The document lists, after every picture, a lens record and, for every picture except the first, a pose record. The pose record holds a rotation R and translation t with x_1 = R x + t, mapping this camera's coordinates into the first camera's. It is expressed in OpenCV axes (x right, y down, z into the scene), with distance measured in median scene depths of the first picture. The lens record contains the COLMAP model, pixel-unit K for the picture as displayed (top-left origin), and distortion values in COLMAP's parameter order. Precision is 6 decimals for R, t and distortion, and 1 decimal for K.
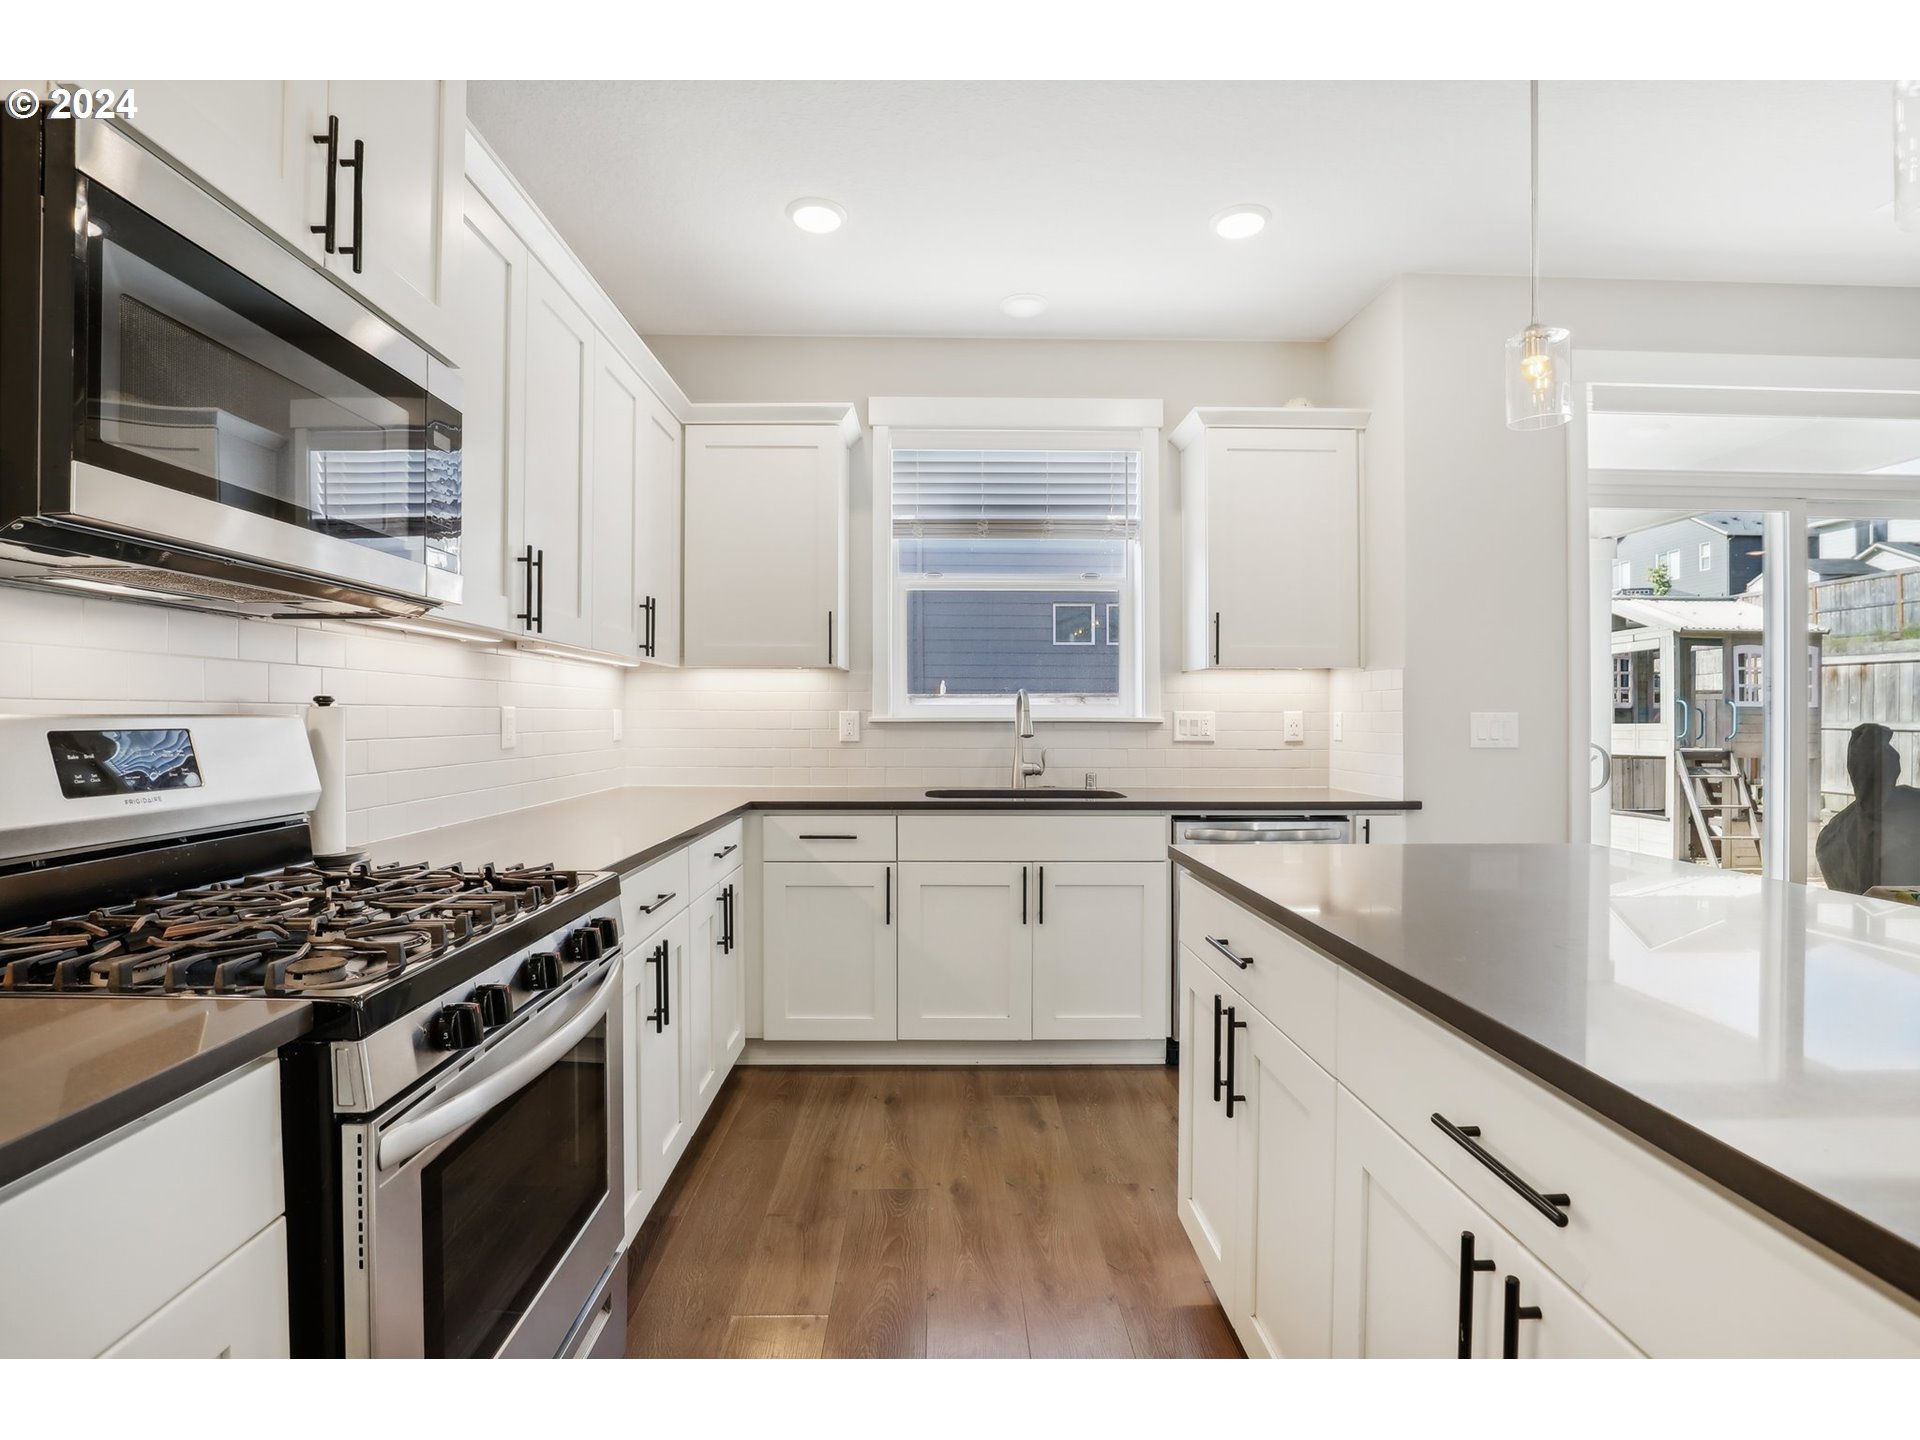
lens RADIAL K [[902.8, 0, 979.0], [0, 902.8, 705.9], [0, 0, 1]] dist [-0.000435, 0.000014]
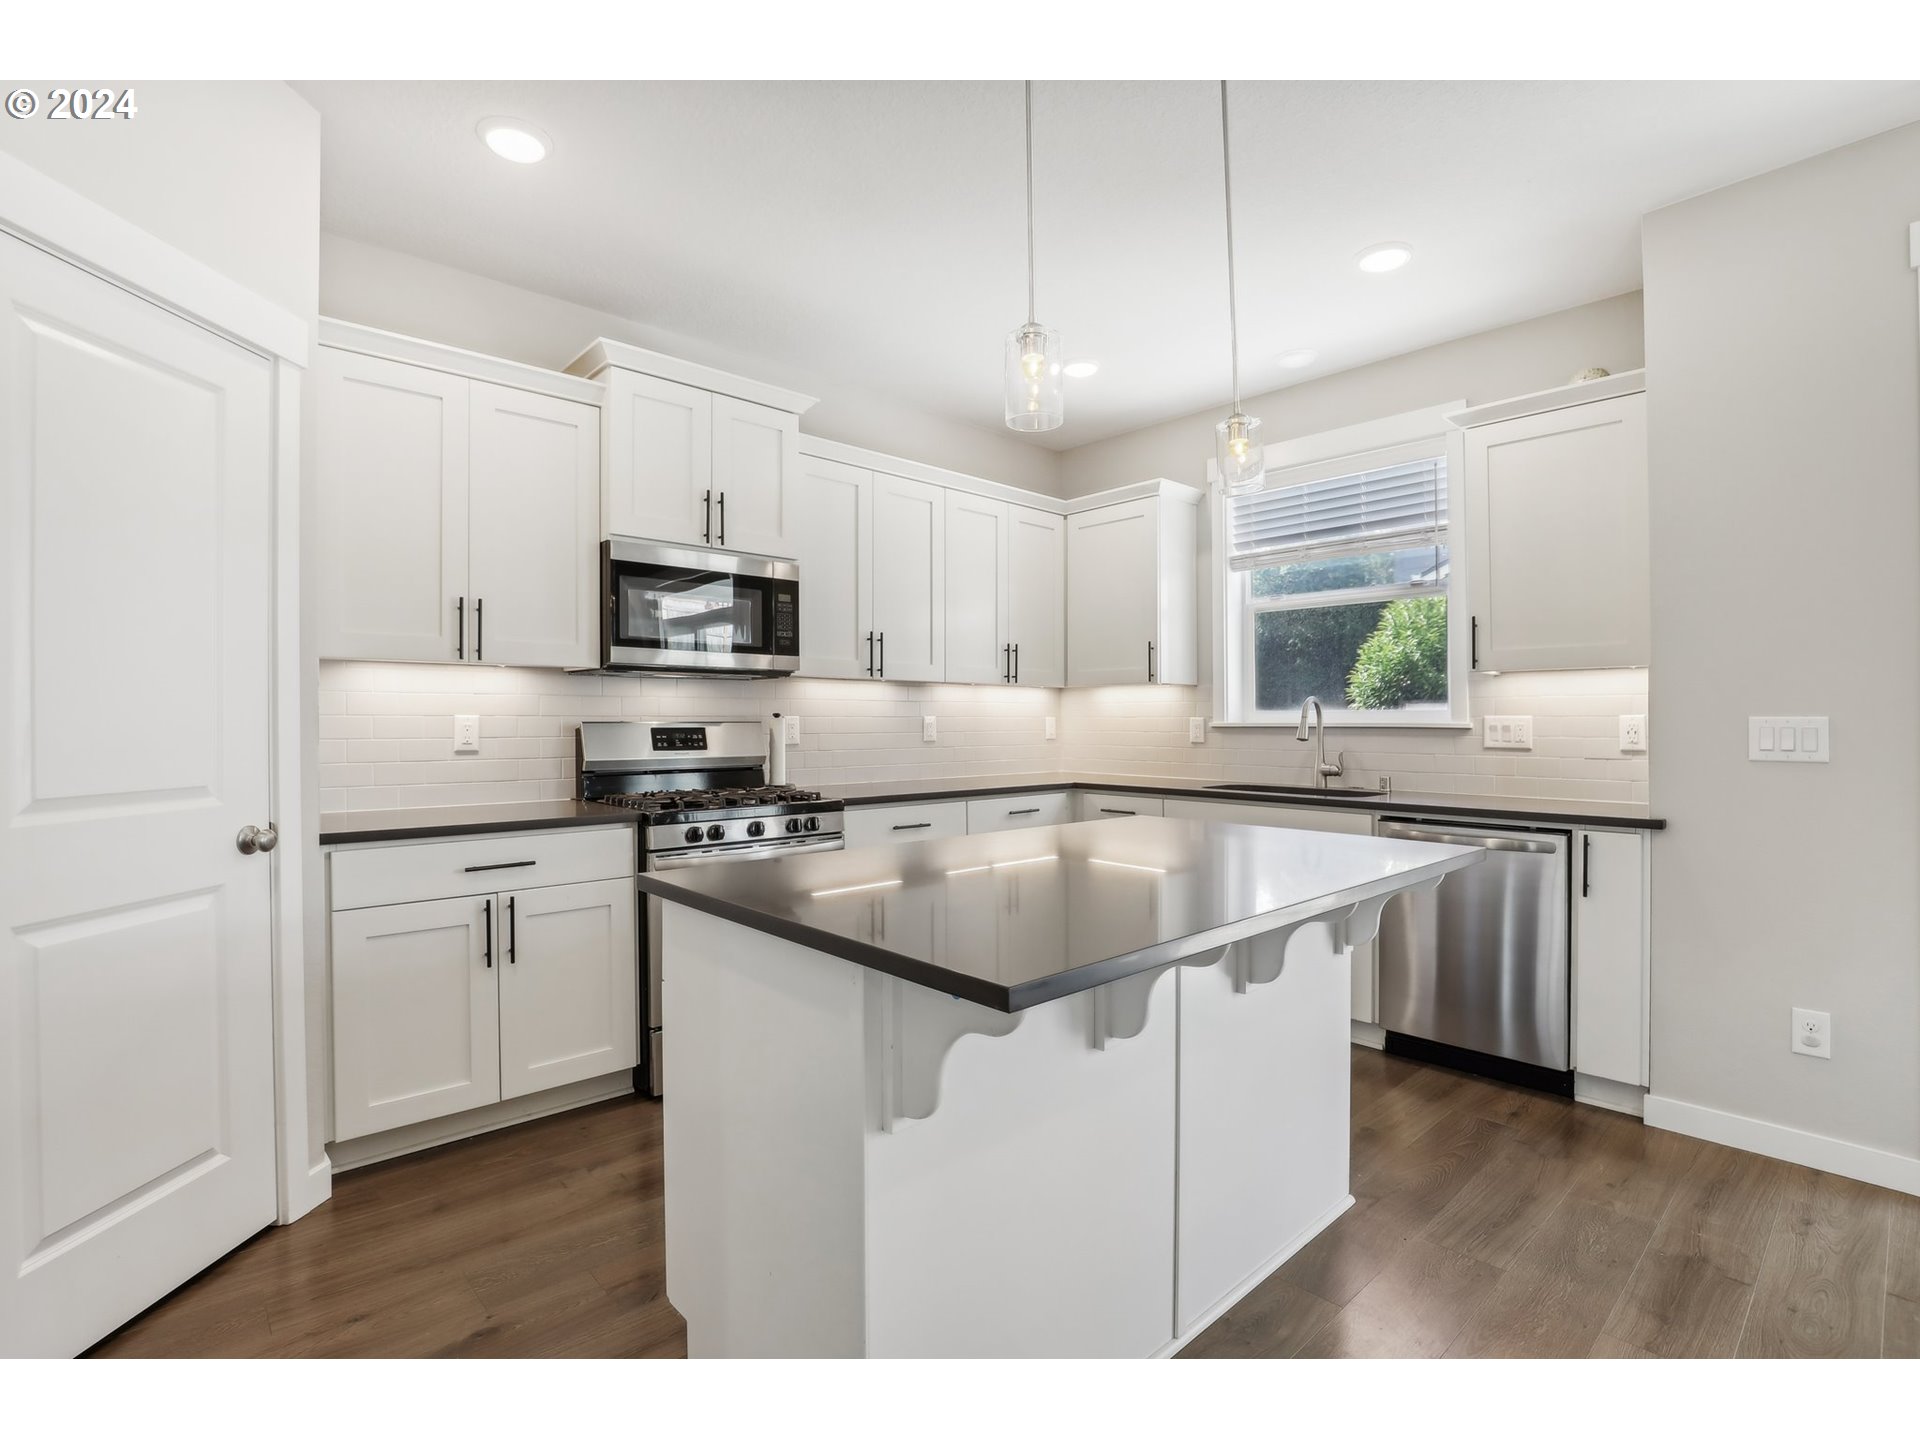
lens RADIAL K [[946.6, 0, 987.5], [0, 946.6, 684.3], [0, 0, 1]] dist [-0.000108, 0.000081]
pose [[0.665674, -0.030920, -0.745602, 0.724172], [0.009581, 0.999413, -0.032891, -0.000286], [0.746181, 0.014751, 0.665579, -0.082087]]
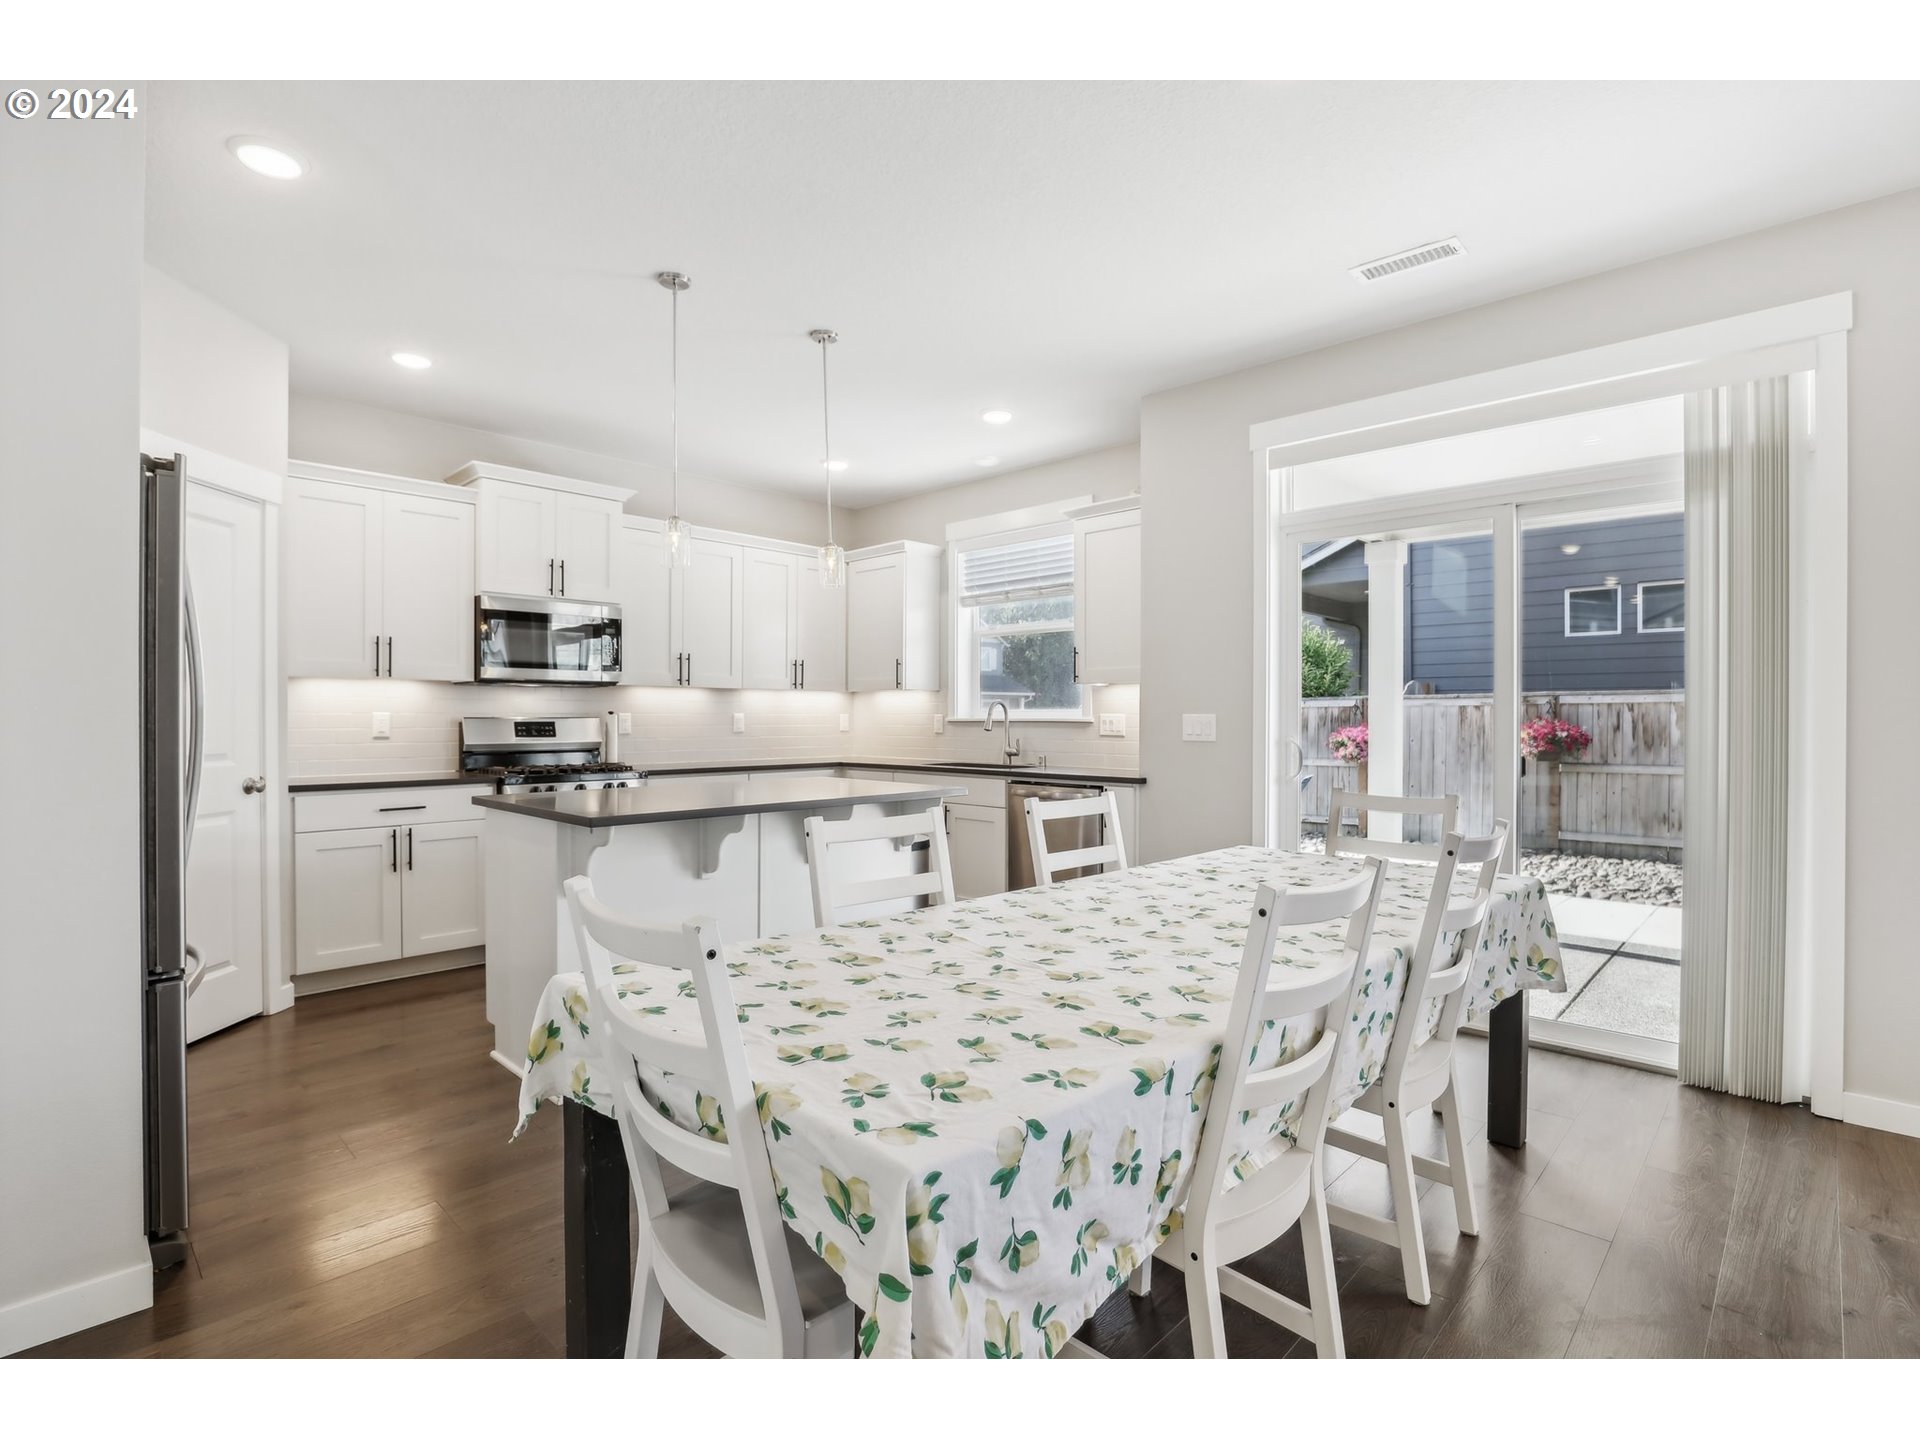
lens RADIAL K [[954.9, 0, 977.2], [0, 954.9, 679.6], [0, 0, 1]] dist [0.002838, 0.000173]
pose [[0.701908, -0.029964, -0.711637, 1.339954], [0.009071, 0.999410, -0.033133, 0.000011], [0.712210, 0.016801, 0.701765, -0.215023]]
